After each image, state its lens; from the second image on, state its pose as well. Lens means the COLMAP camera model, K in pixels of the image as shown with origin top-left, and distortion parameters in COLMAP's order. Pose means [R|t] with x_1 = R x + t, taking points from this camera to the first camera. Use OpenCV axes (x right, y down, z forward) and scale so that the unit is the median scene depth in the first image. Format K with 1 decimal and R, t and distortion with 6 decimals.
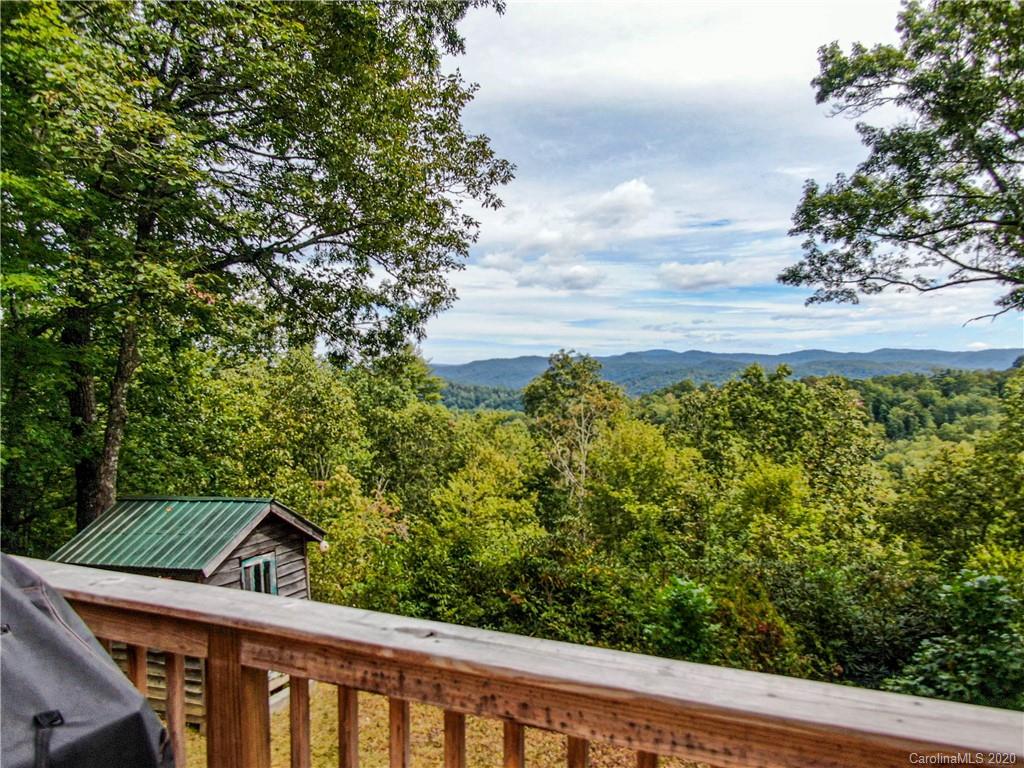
lens RADIAL K [[728.2, 0, 512.0], [0, 728.2, 384.0], [0, 0, 1]] dist [-0.026286, 0.006977]
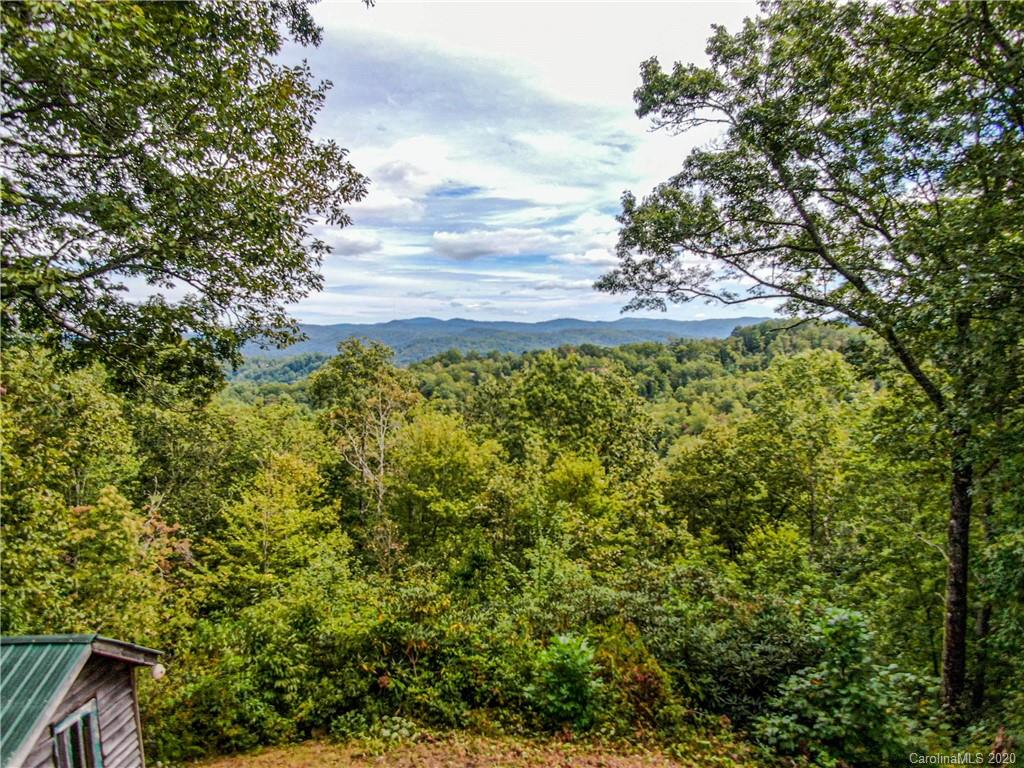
lens RADIAL K [[726.5, 0, 507.6], [0, 726.5, 379.8], [0, 0, 1]] dist [-0.021248, 0.010568]
pose [[0.951323, -0.019486, 0.307578, -0.059619], [0.007525, 0.999170, 0.040027, -0.053239], [-0.308103, -0.035764, 0.950681, 0.068292]]
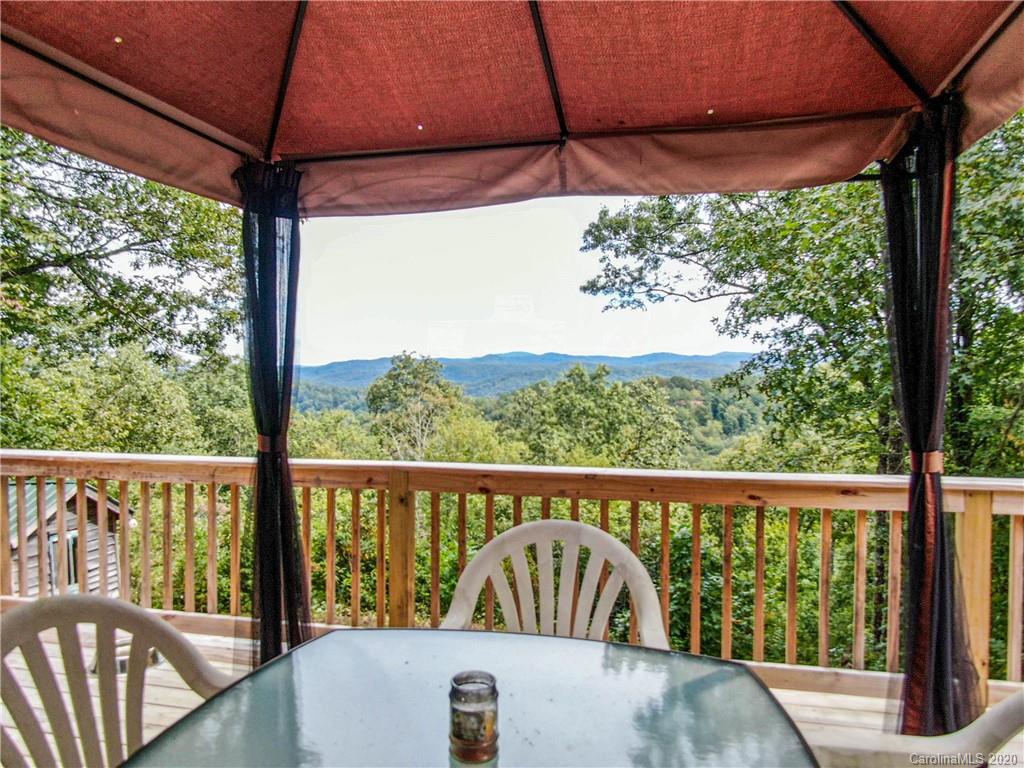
lens RADIAL K [[726.5, 0, 507.6], [0, 726.5, 379.8], [0, 0, 1]] dist [-0.021248, 0.010568]
pose [[0.983127, -0.001076, 0.182922, 0.047679], [0.002449, 0.999970, -0.007280, 0.004874], [-0.182909, 0.007606, 0.983100, -0.088871]]
